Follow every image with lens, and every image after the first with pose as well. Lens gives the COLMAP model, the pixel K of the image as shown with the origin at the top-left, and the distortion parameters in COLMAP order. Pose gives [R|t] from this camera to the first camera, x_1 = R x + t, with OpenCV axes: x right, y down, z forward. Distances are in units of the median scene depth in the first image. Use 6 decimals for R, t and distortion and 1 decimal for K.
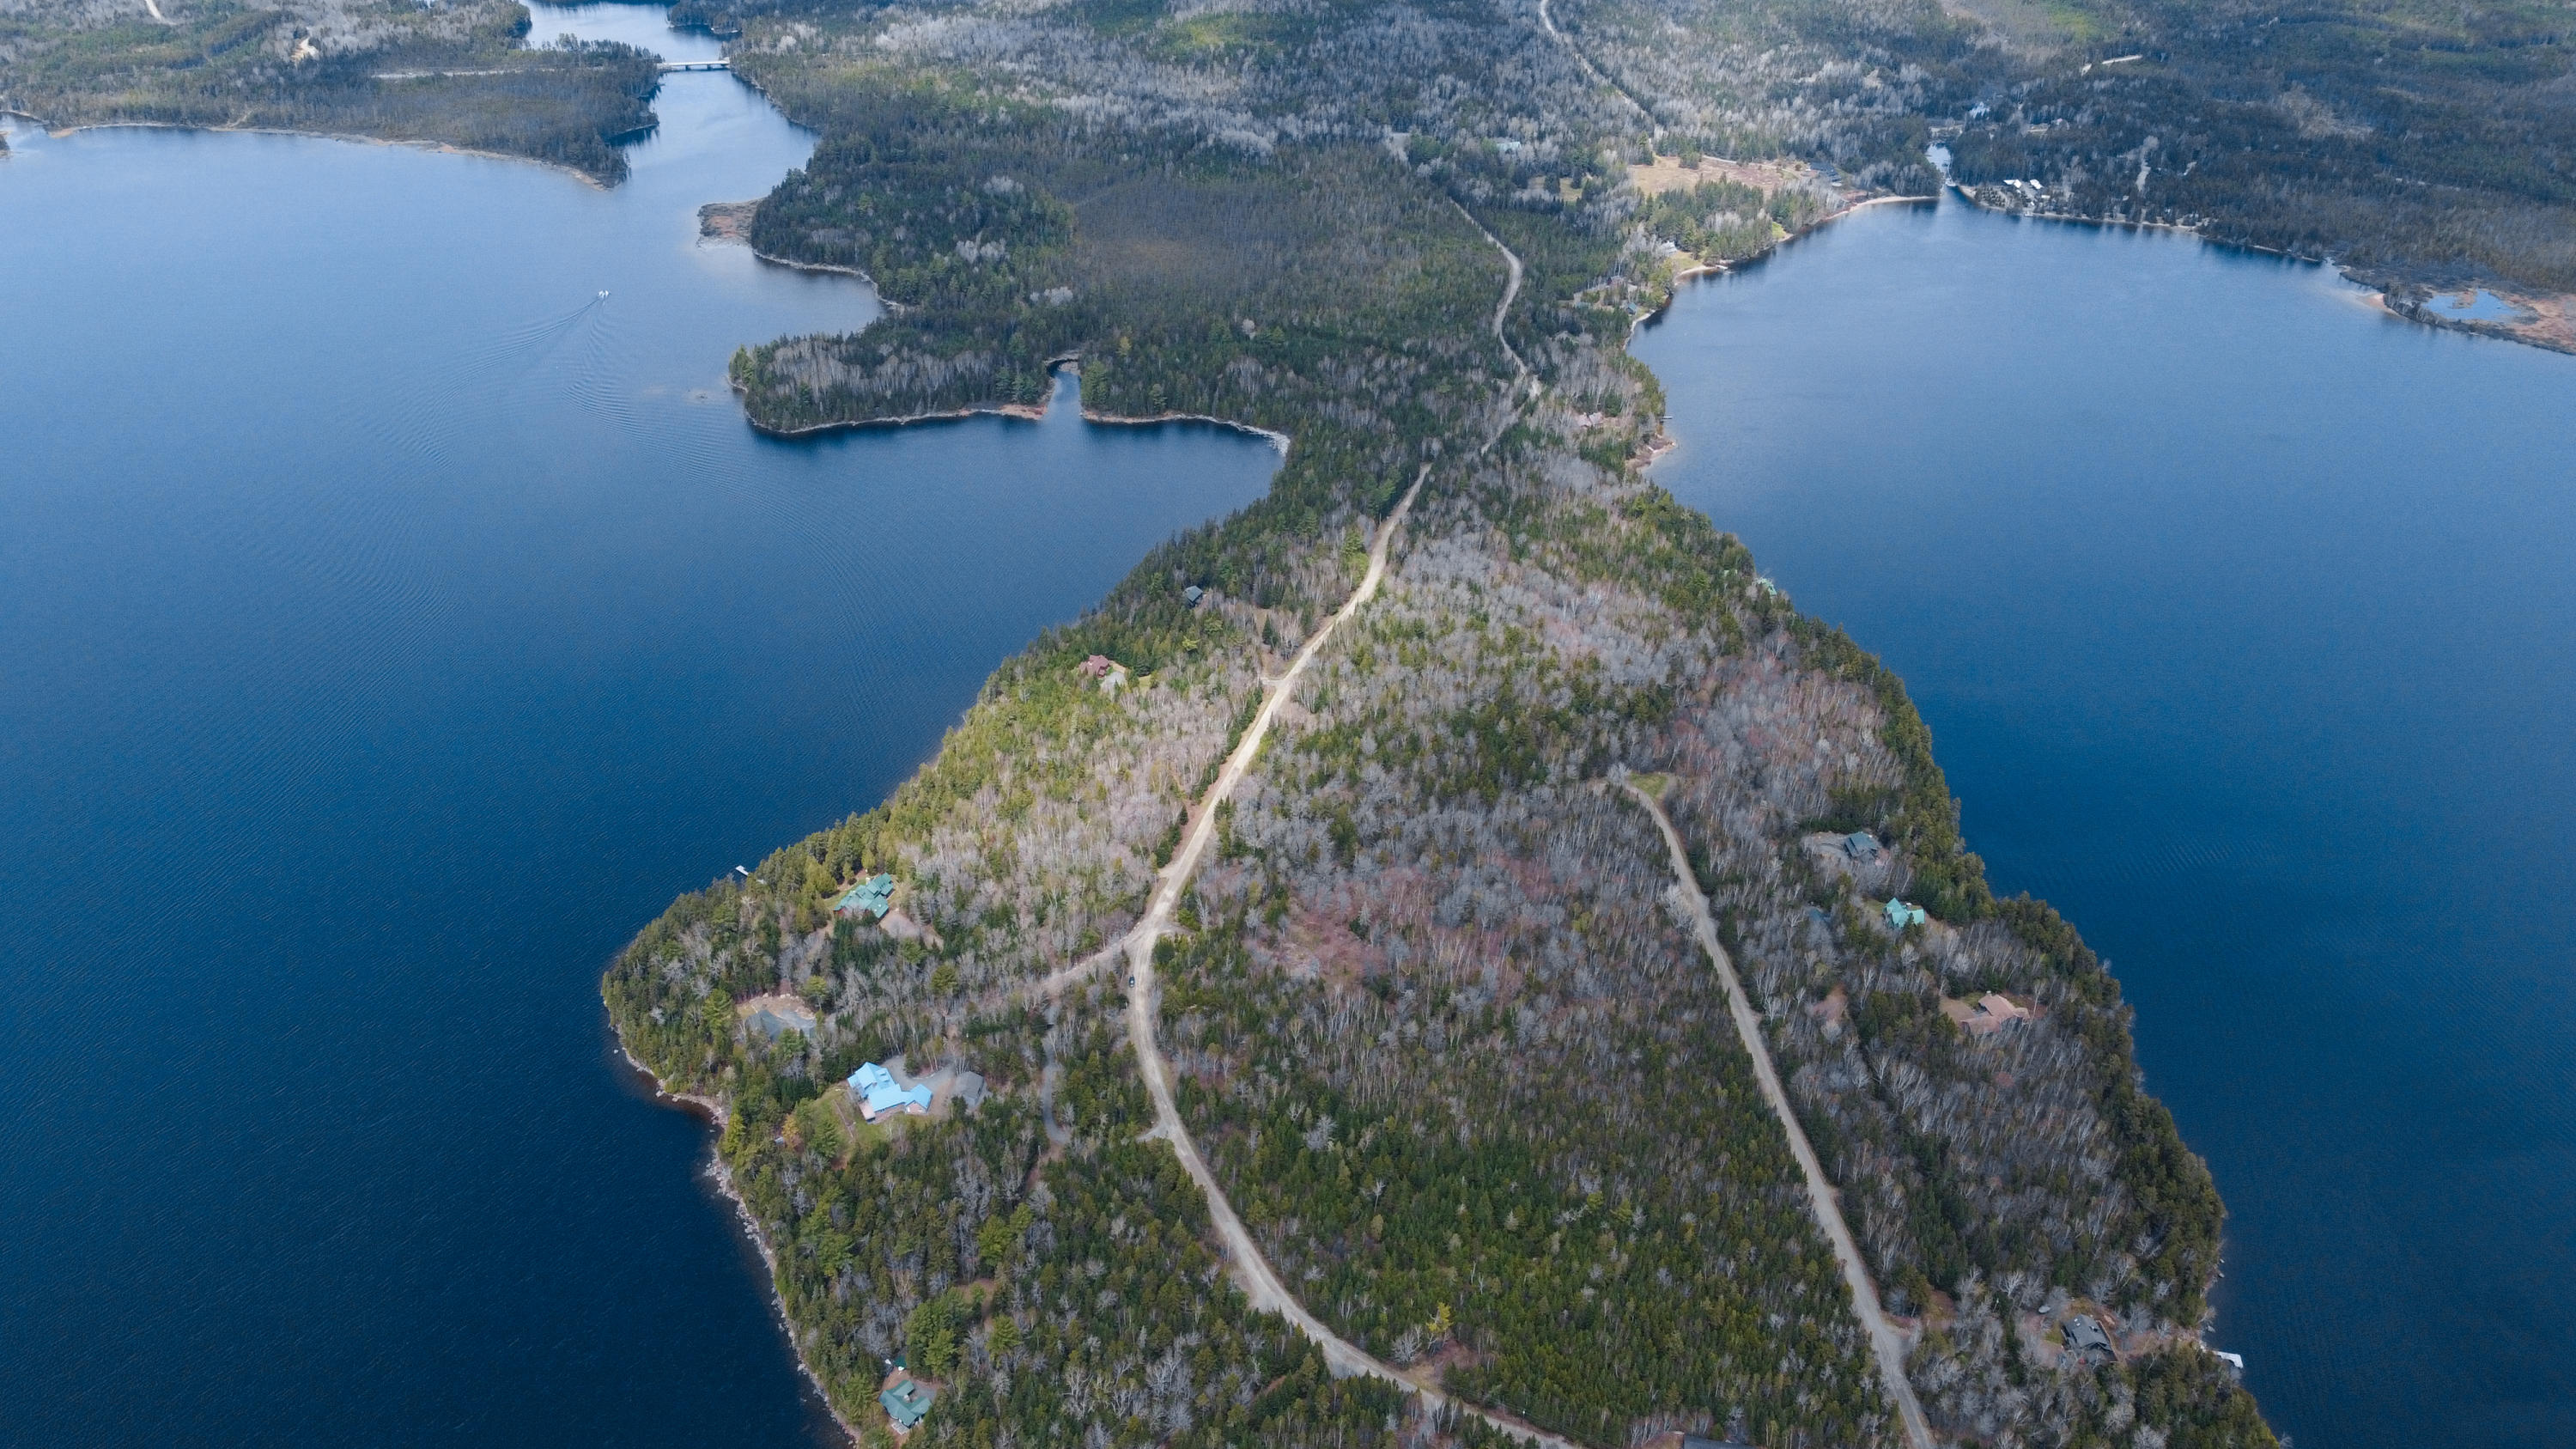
lens RADIAL K [[1954.1, 0, 1283.8], [0, 1954.1, 716.4], [0, 0, 1]] dist [-0.004767, -0.002015]
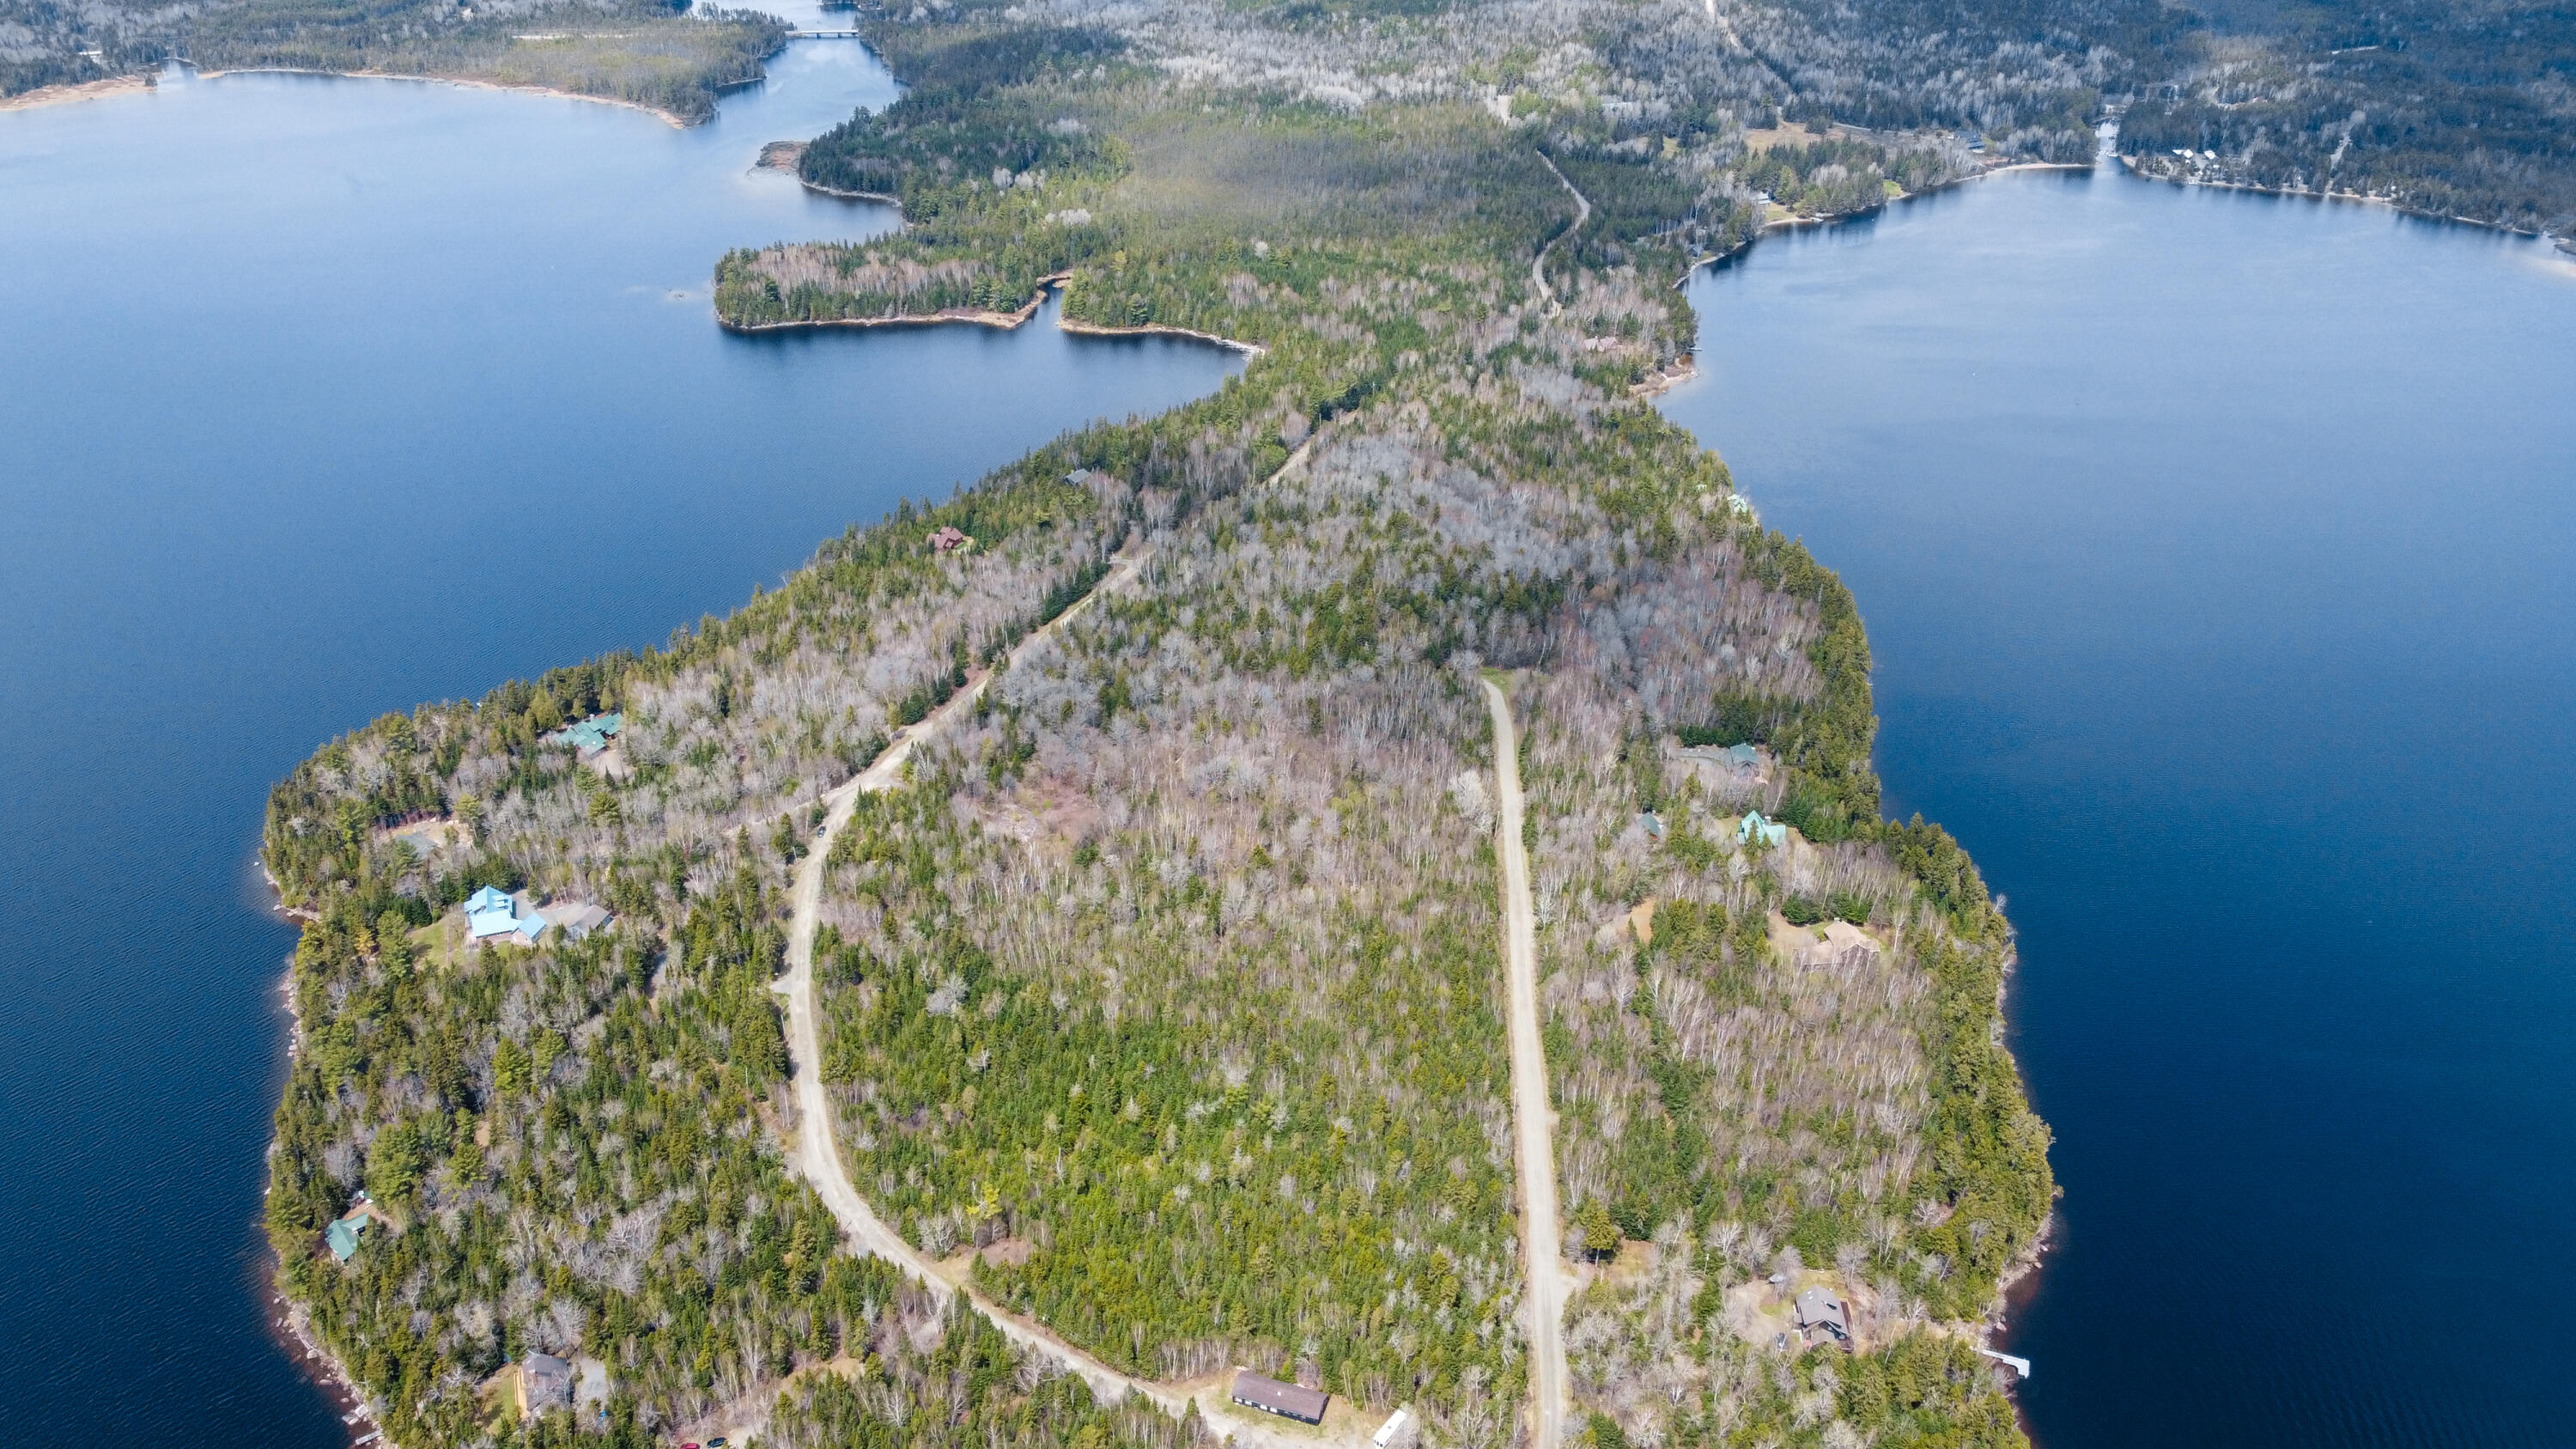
lens RADIAL K [[1954.1, 0, 1283.8], [0, 1954.1, 716.4], [0, 0, 1]] dist [-0.004767, -0.002015]
pose [[0.988104, 0.059659, -0.141743, 0.146235], [-0.065997, 0.997000, -0.040445, 0.063041], [0.138904, 0.049318, 0.989077, 0.097854]]
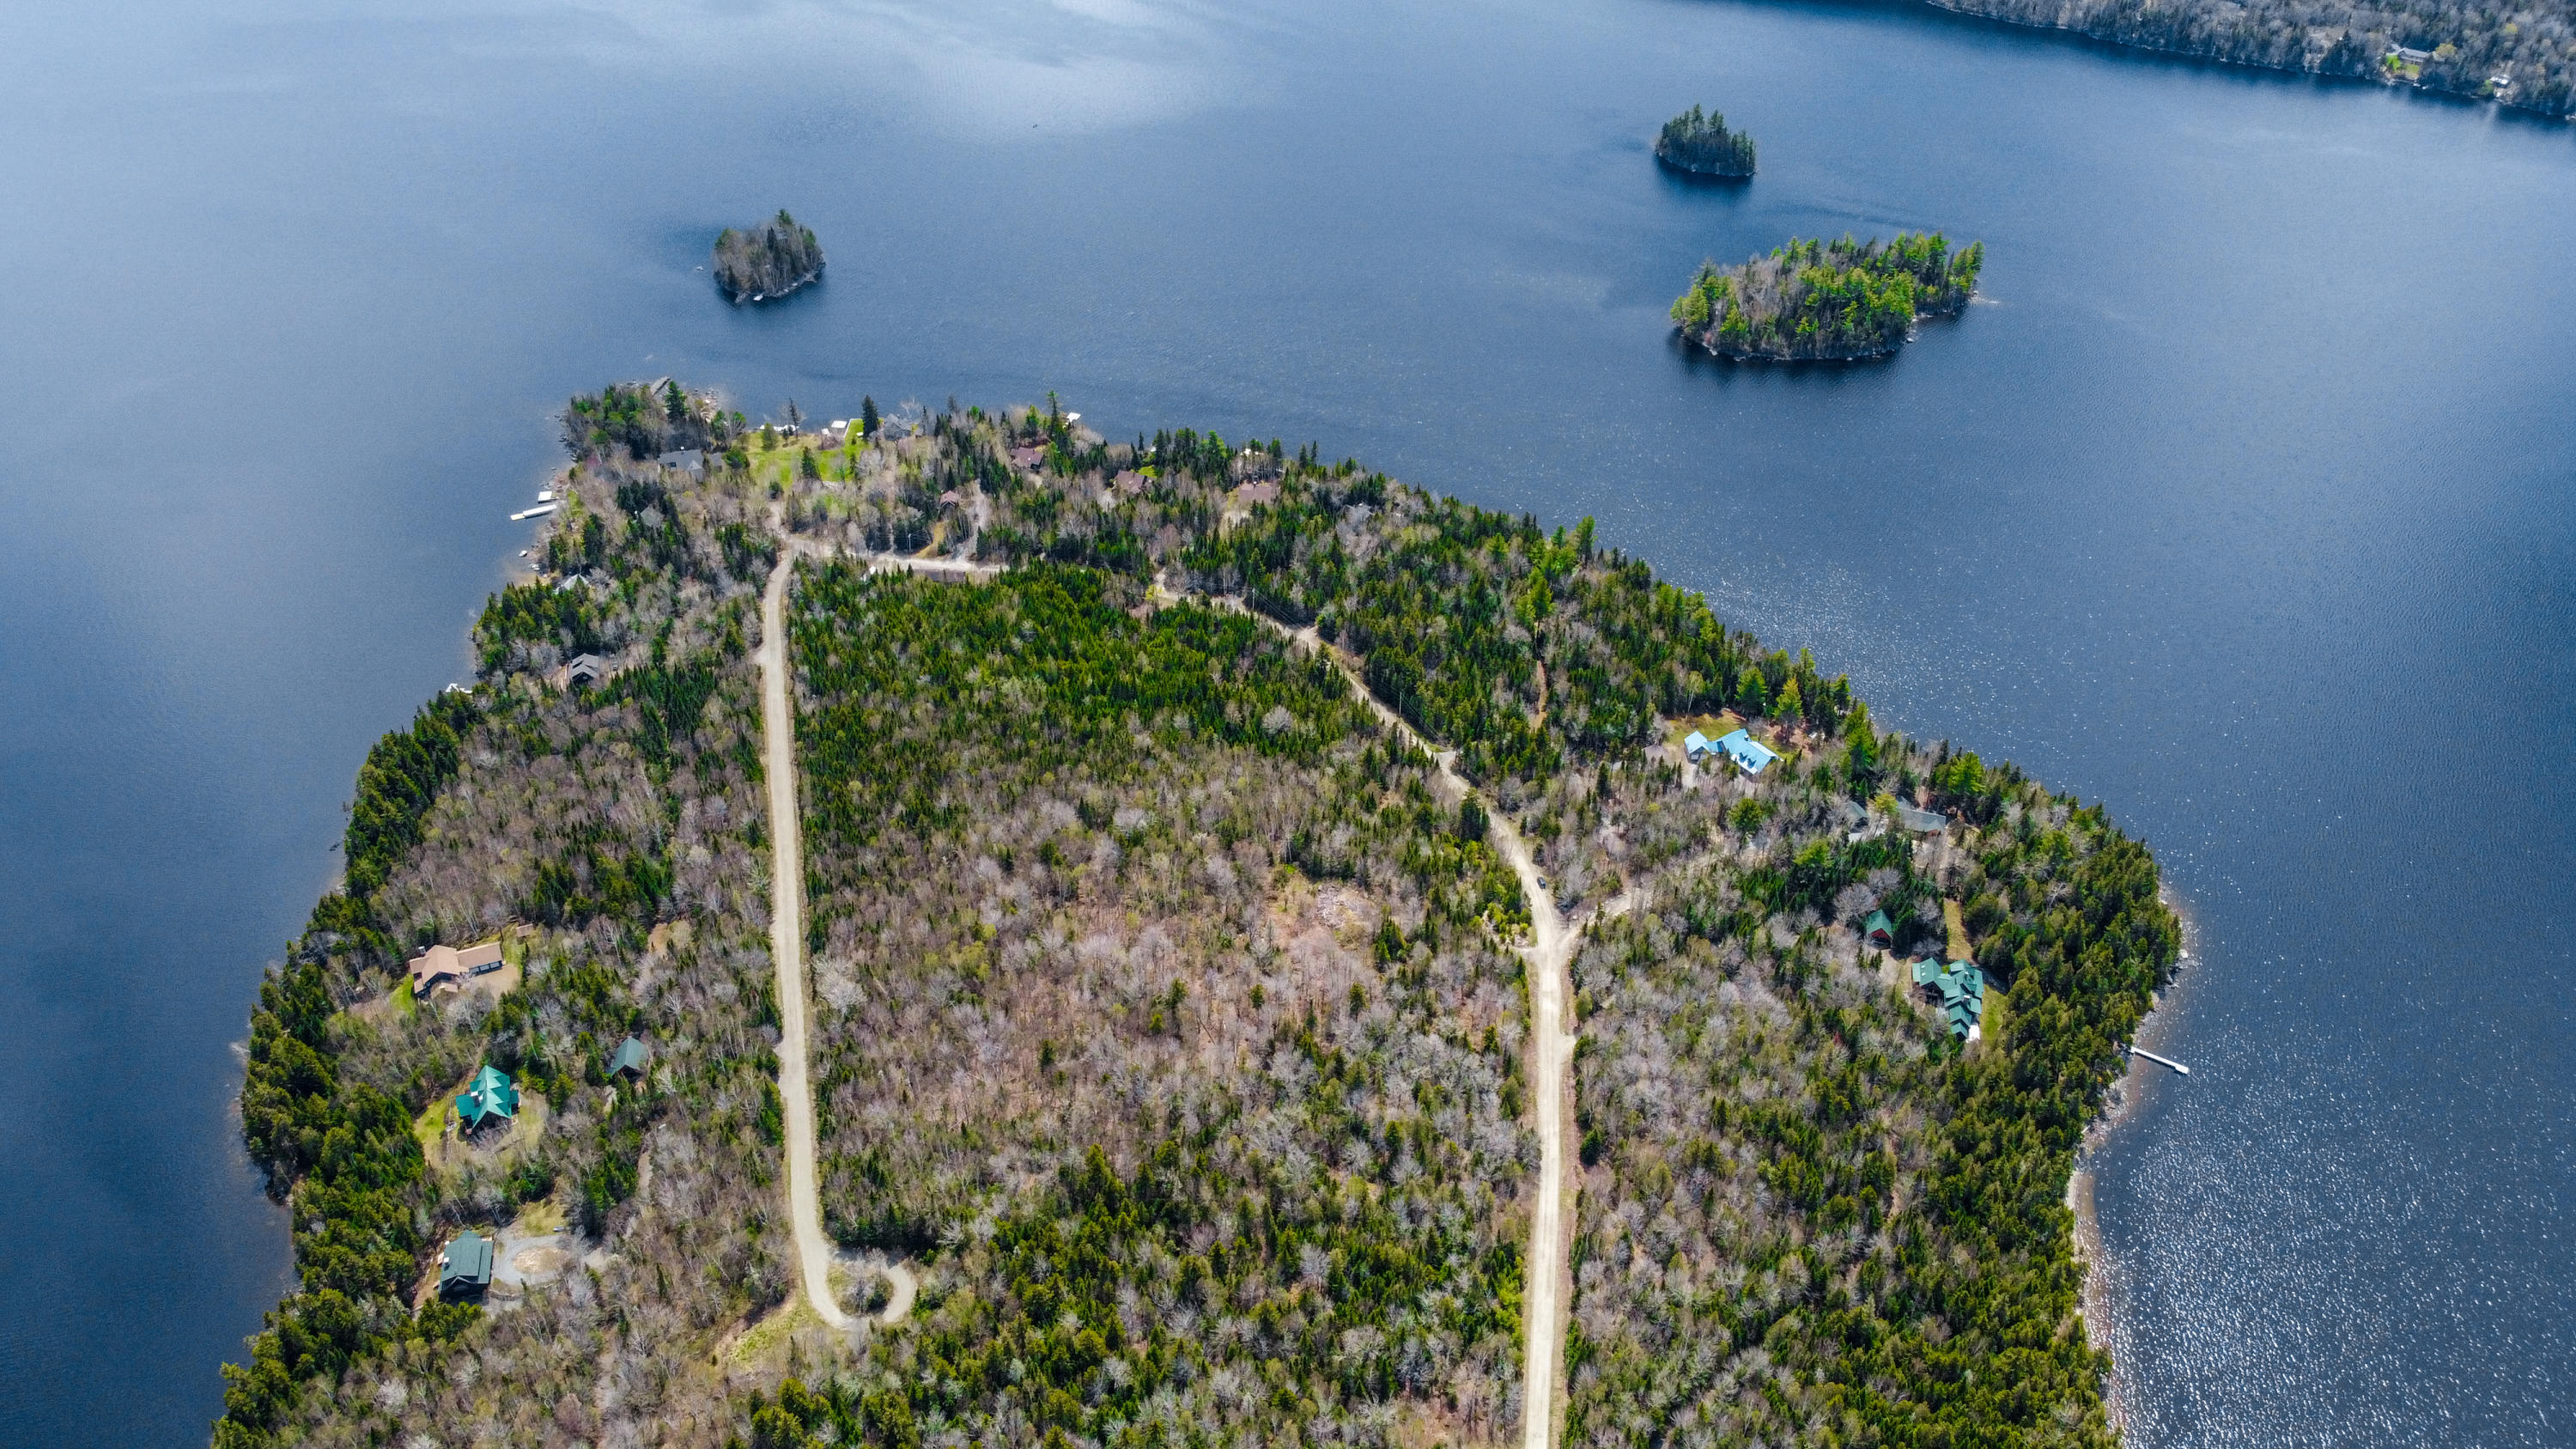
lens RADIAL K [[1954.1, 0, 1283.8], [0, 1954.1, 716.4], [0, 0, 1]] dist [-0.004767, -0.002015]
pose [[-0.990453, 0.079462, -0.112641, 0.068203], [-0.073042, 0.390466, 0.917715, -0.369690], [0.116905, 0.917182, -0.380934, 0.736003]]
